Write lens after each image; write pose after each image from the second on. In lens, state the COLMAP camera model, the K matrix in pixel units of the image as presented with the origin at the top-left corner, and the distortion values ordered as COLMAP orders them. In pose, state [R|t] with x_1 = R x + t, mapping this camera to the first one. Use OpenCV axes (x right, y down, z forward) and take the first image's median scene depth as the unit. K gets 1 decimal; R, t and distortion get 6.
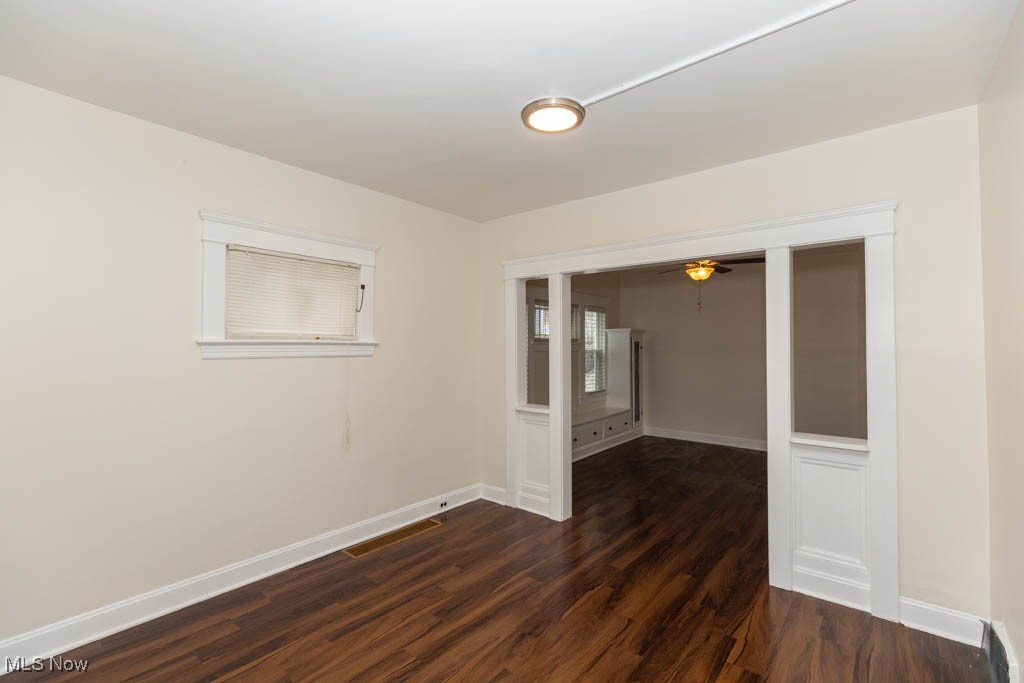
lens RADIAL K [[455.8, 0, 513.9], [0, 455.8, 338.2], [0, 0, 1]] dist [-0.000585, -0.000178]
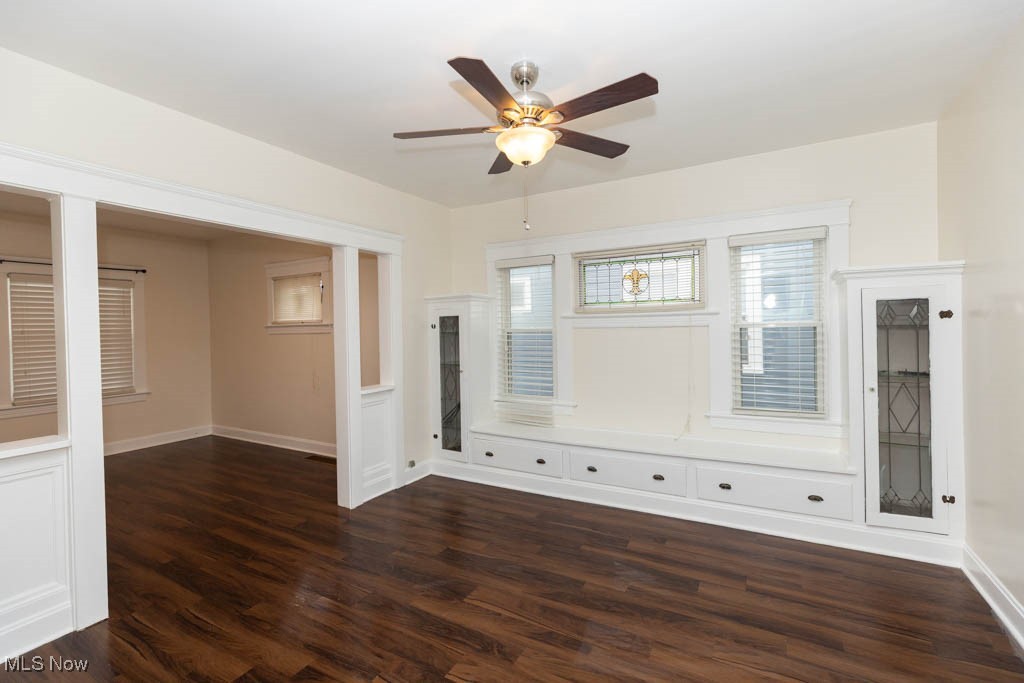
lens RADIAL K [[455.8, 0, 513.9], [0, 455.8, 338.2], [0, 0, 1]] dist [-0.000585, -0.000178]
pose [[0.179708, 0.034121, -0.983128, 1.248762], [0.039224, 0.998355, 0.041819, 0.017527], [0.982938, -0.046078, 0.178074, 1.341613]]
